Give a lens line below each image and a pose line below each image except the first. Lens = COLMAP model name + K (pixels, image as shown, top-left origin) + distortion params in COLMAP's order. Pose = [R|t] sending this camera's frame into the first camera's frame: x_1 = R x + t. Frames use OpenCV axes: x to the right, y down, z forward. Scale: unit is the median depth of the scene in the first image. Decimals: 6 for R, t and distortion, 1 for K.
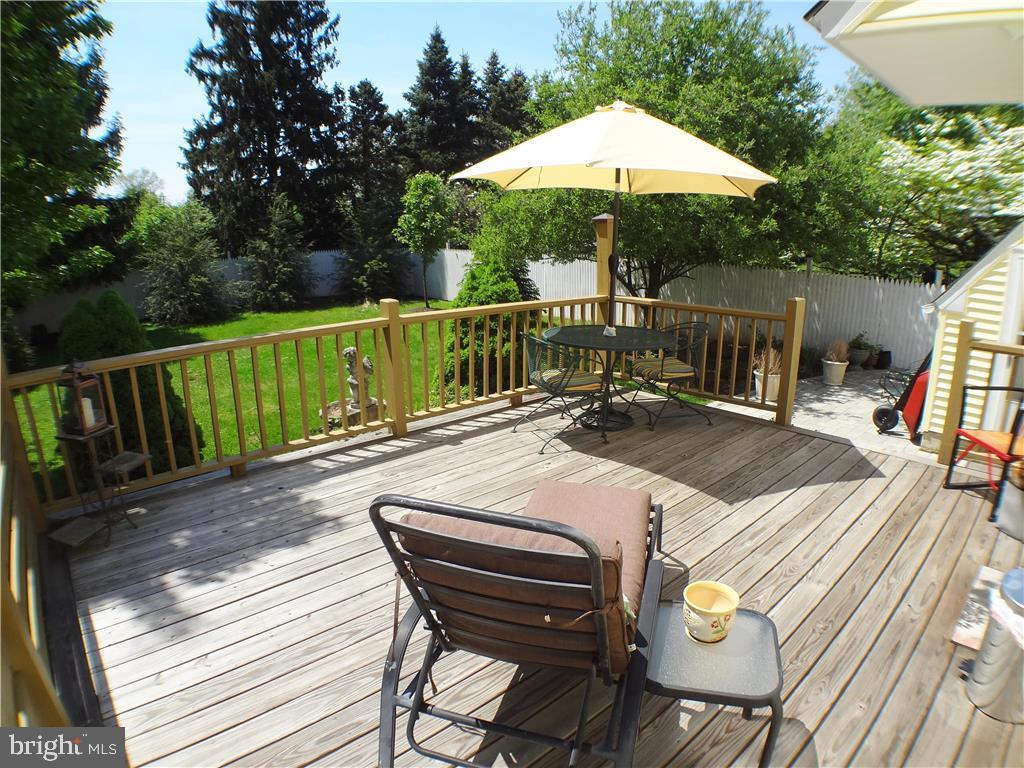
lens RADIAL K [[600.1, 0, 515.0], [0, 600.1, 394.9], [0, 0, 1]] dist [-0.191937, 0.037839]
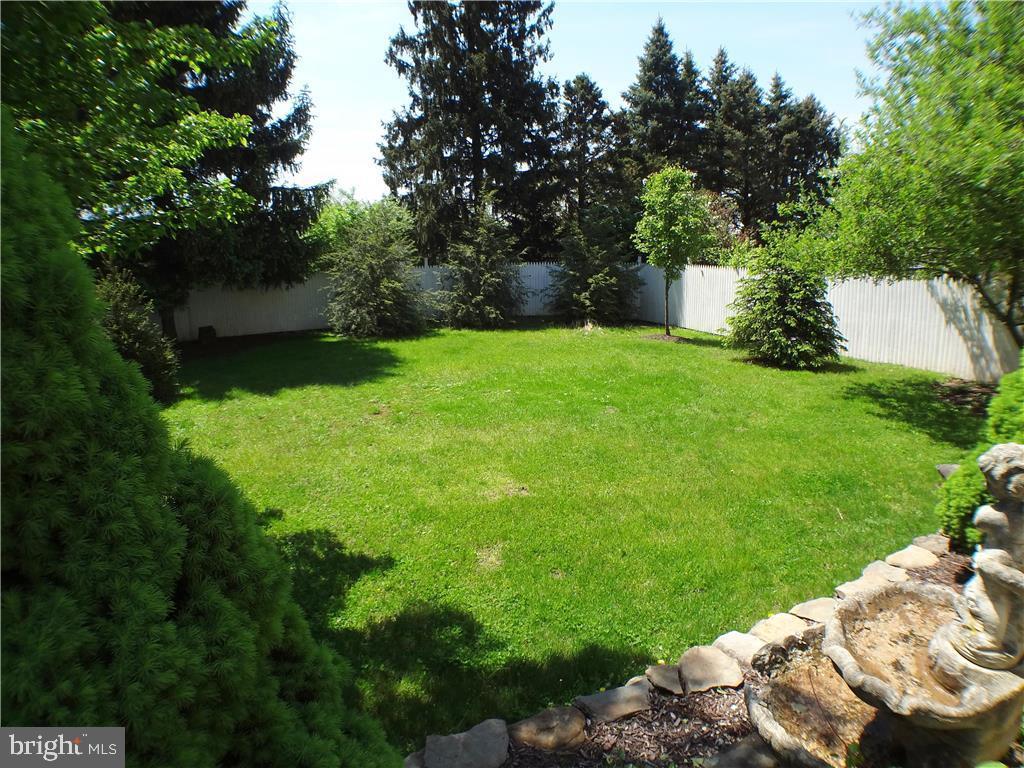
lens RADIAL K [[600.1, 0, 515.0], [0, 600.1, 394.9], [0, 0, 1]] dist [-0.191937, 0.037839]
pose [[0.956798, 0.064626, -0.283479, -0.098955], [-0.078303, 0.996236, -0.037174, -0.018657], [0.280010, 0.057766, 0.958258, 0.168633]]
